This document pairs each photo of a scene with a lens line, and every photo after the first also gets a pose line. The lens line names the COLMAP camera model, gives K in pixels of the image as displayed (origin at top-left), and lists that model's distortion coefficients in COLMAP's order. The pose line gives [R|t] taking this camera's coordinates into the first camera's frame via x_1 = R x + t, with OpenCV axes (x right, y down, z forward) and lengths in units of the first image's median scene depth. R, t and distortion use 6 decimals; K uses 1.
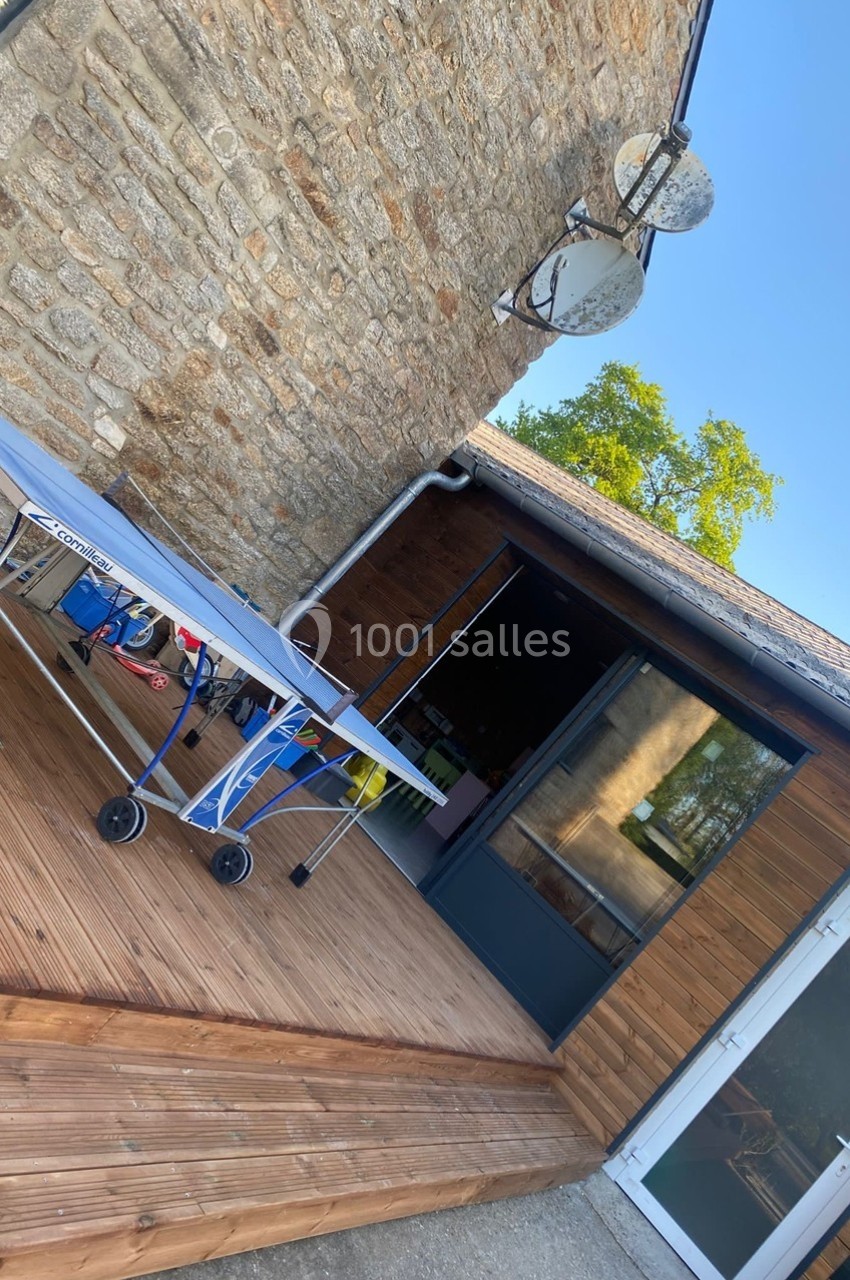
lens RADIAL K [[1026.0, 0, 431.3], [0, 1026.0, 641.8], [0, 0, 1]] dist [0.005896, 0.001654]
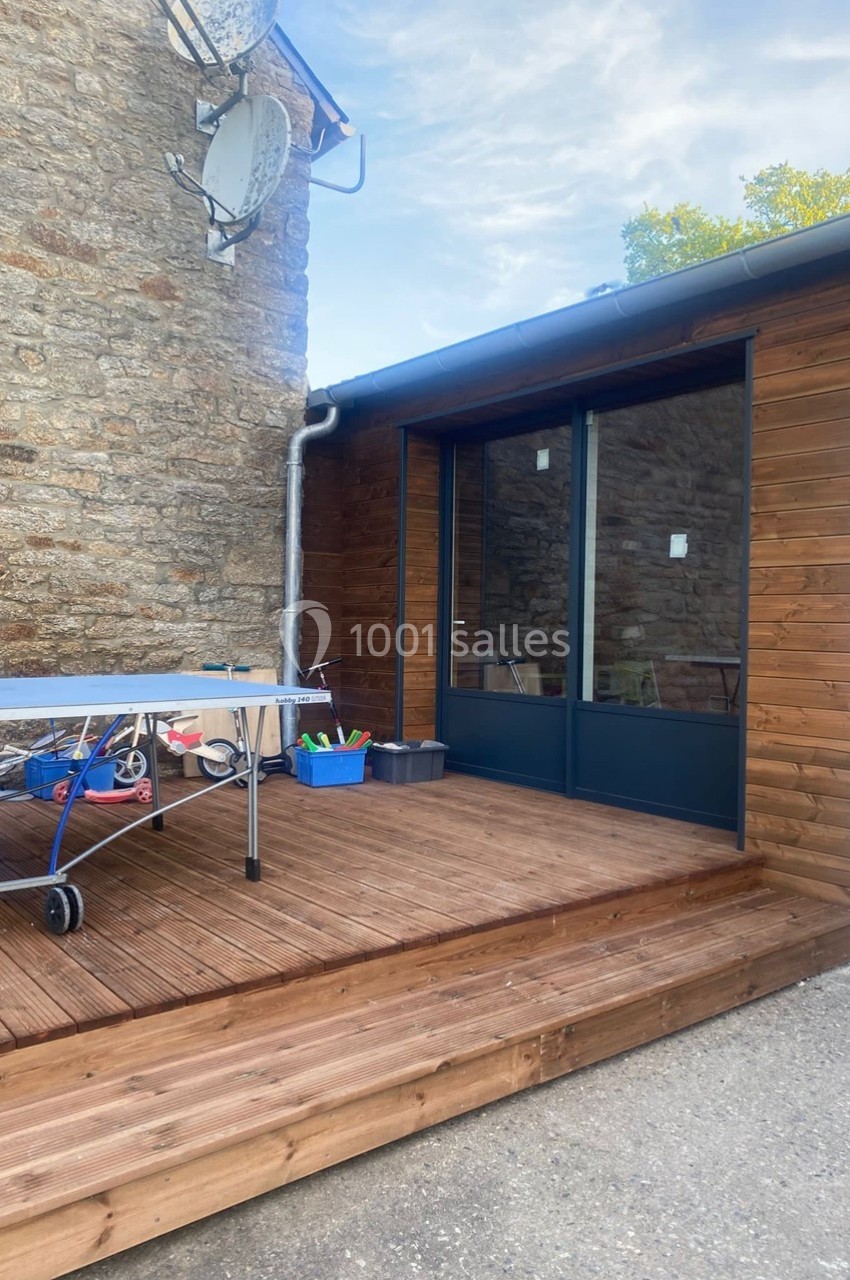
lens RADIAL K [[1026.0, 0, 431.3], [0, 1026.0, 641.8], [0, 0, 1]] dist [0.005896, 0.001654]
pose [[0.704736, -0.657625, -0.266225, 0.243235], [0.640766, 0.751072, -0.159087, 0.233598], [0.304573, -0.058474, 0.950692, 0.176908]]
